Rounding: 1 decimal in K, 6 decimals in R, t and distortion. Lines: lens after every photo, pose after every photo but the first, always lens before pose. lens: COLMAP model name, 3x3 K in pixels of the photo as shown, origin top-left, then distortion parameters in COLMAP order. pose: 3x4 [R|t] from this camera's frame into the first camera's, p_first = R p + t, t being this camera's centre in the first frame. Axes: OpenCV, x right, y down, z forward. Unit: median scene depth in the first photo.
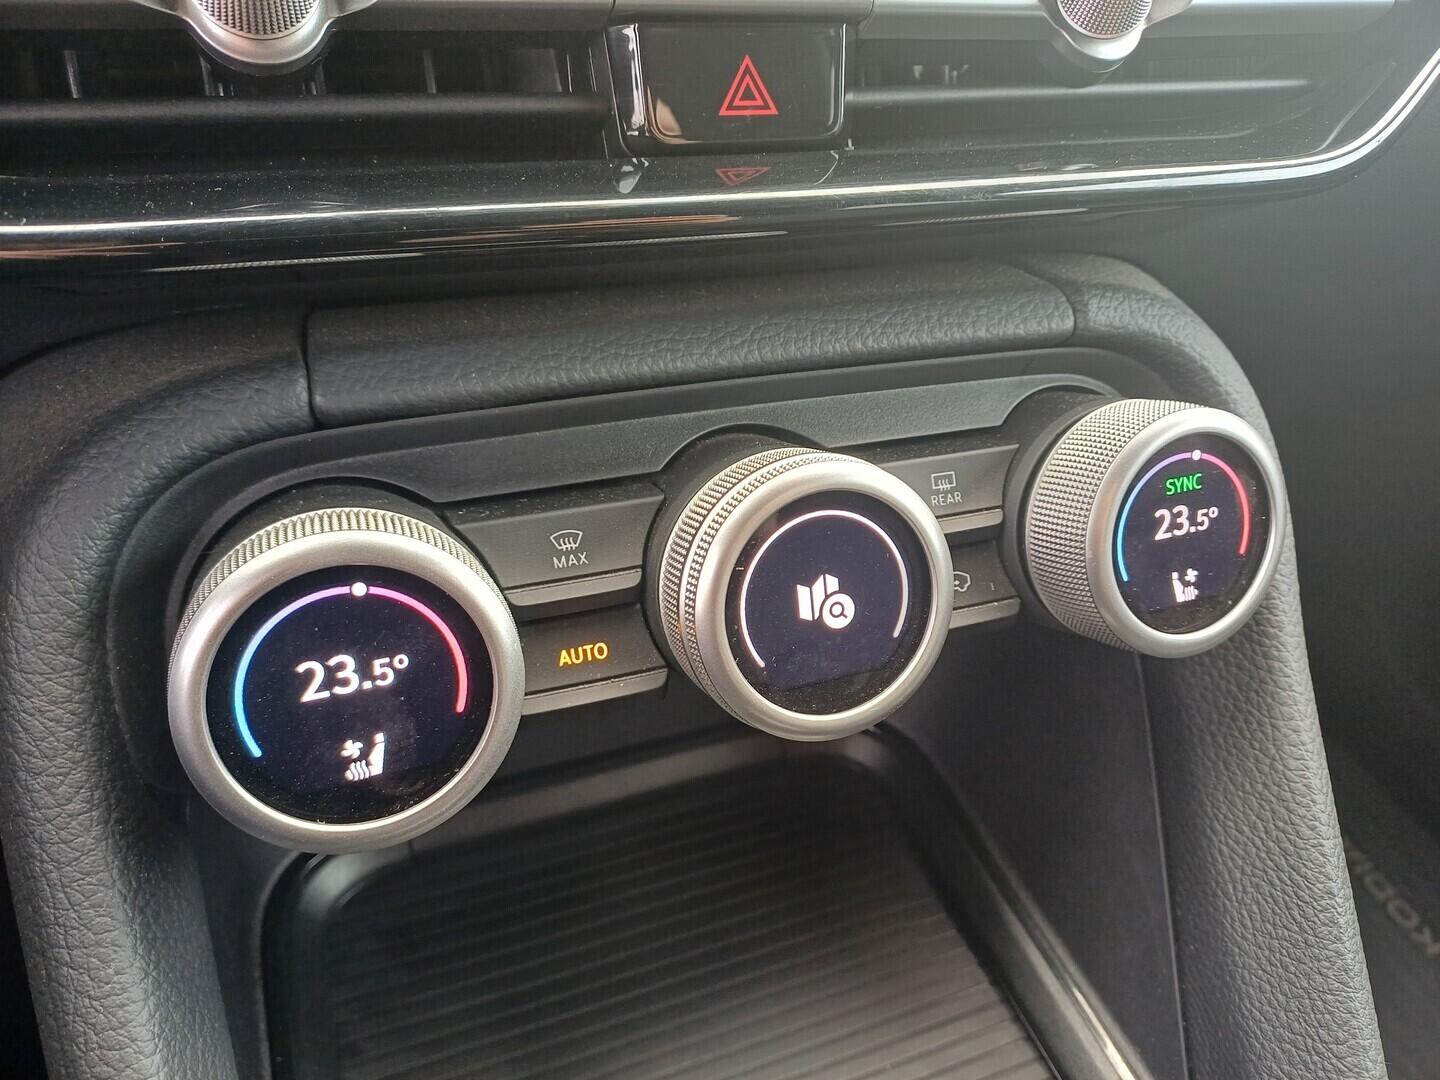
lens RADIAL K [[1058.1, 0, 728.9], [0, 1058.1, 546.1], [0, 0, 1]] dist [0.053844, -0.043294]
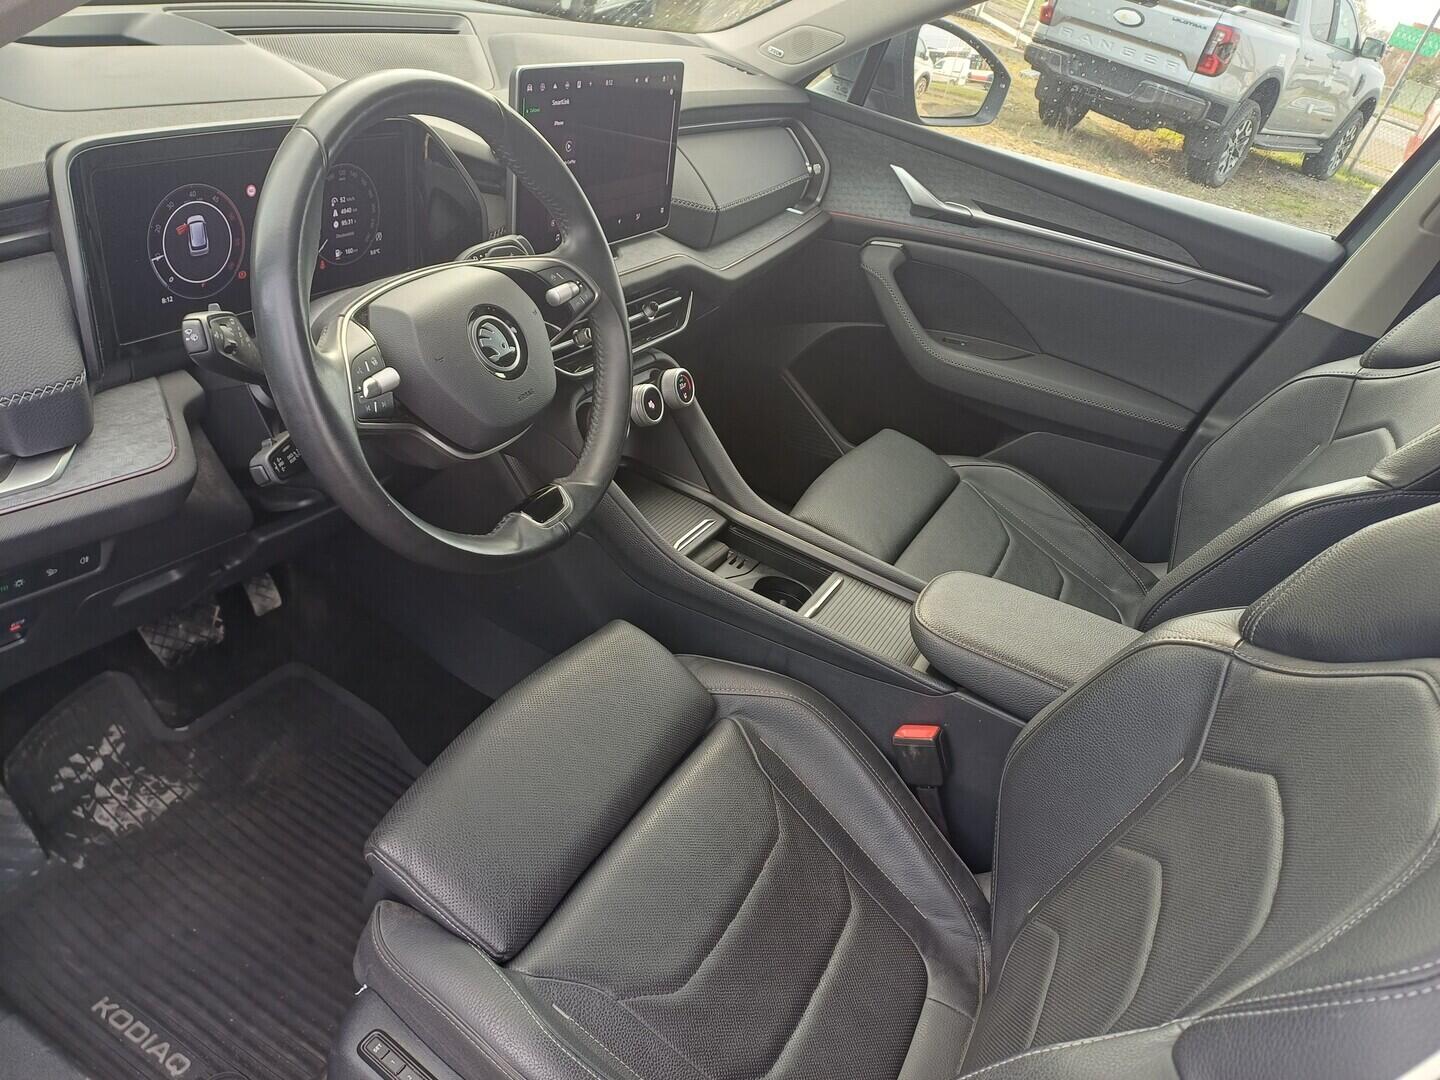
lens RADIAL K [[1058.1, 0, 714.5], [0, 1058.1, 535.8], [0, 0, 1]] dist [0.053844, -0.043294]
pose [[0.762457, -0.287216, 0.579799, -3.684905], [0.303775, 0.950082, 0.071168, 0.478675], [-0.571297, 0.121866, 0.811646, -4.554408]]
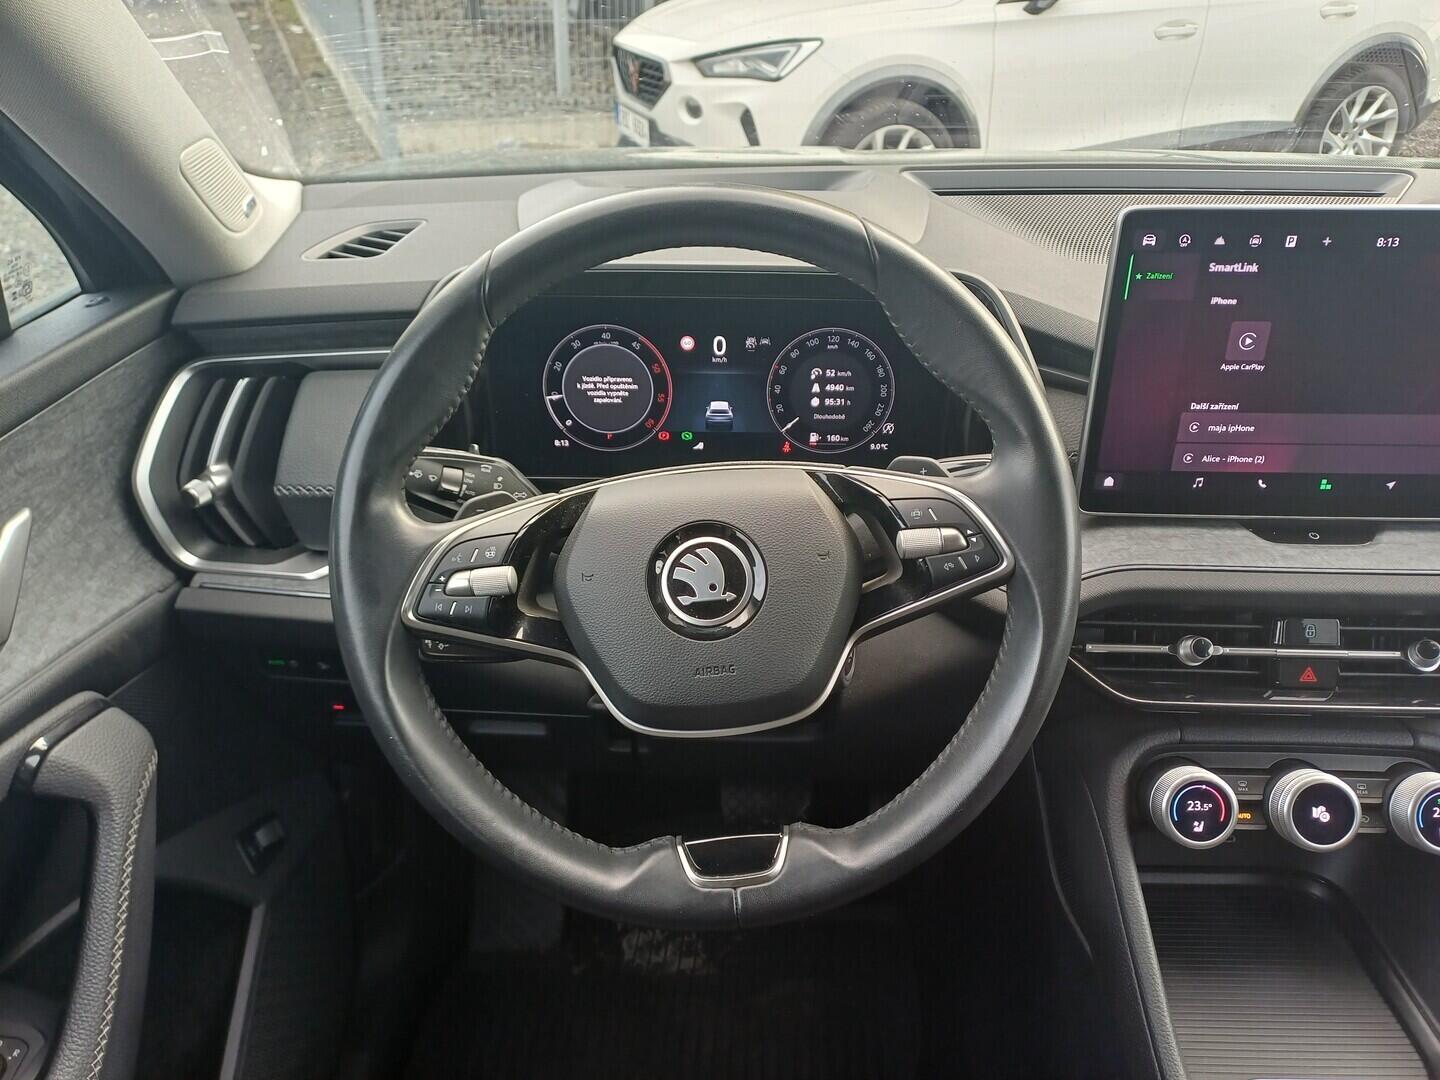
lens RADIAL K [[1058.1, 0, 746.3], [0, 1058.1, 557.8], [0, 0, 1]] dist [0.053844, -0.043294]
pose [[0.927671, 0.101809, -0.359251, -0.492645], [-0.173495, 0.969474, -0.173264, 0.175127], [0.330644, 0.223061, 0.917016, -3.153855]]
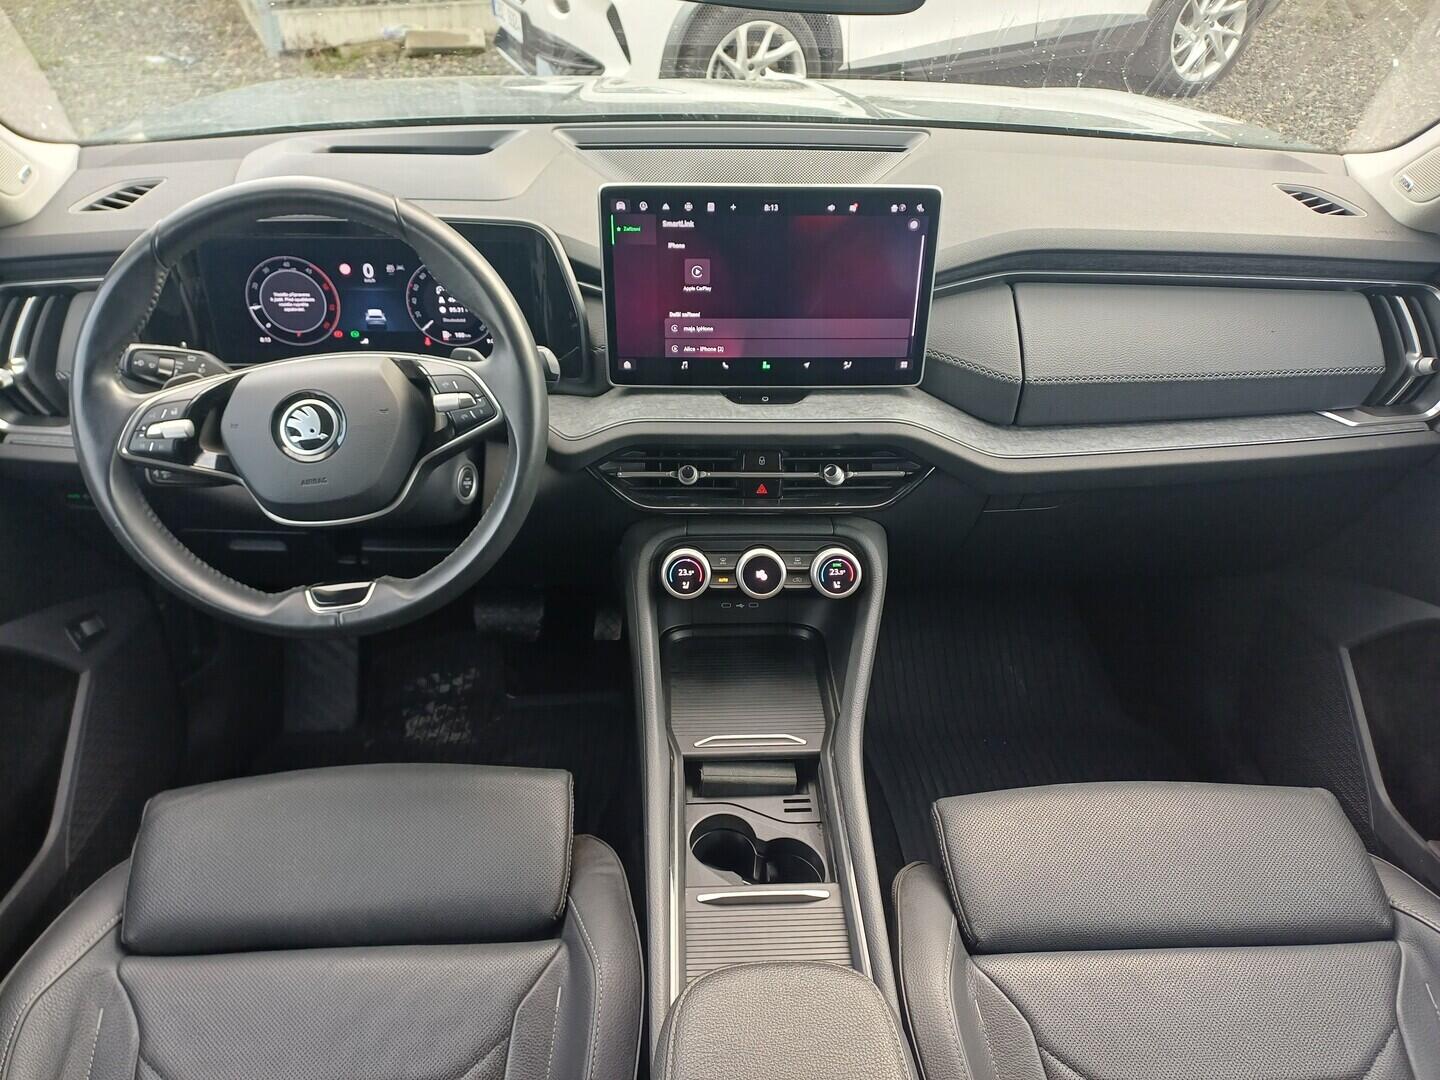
lens RADIAL K [[1058.1, 0, 747.2], [0, 1058.1, 538.3], [0, 0, 1]] dist [0.053844, -0.043294]
pose [[0.945778, 0.113159, -0.304465, 1.686016], [-0.148480, 0.984303, -0.095402, 0.402051], [0.288890, 0.135436, 0.947734, -4.378922]]
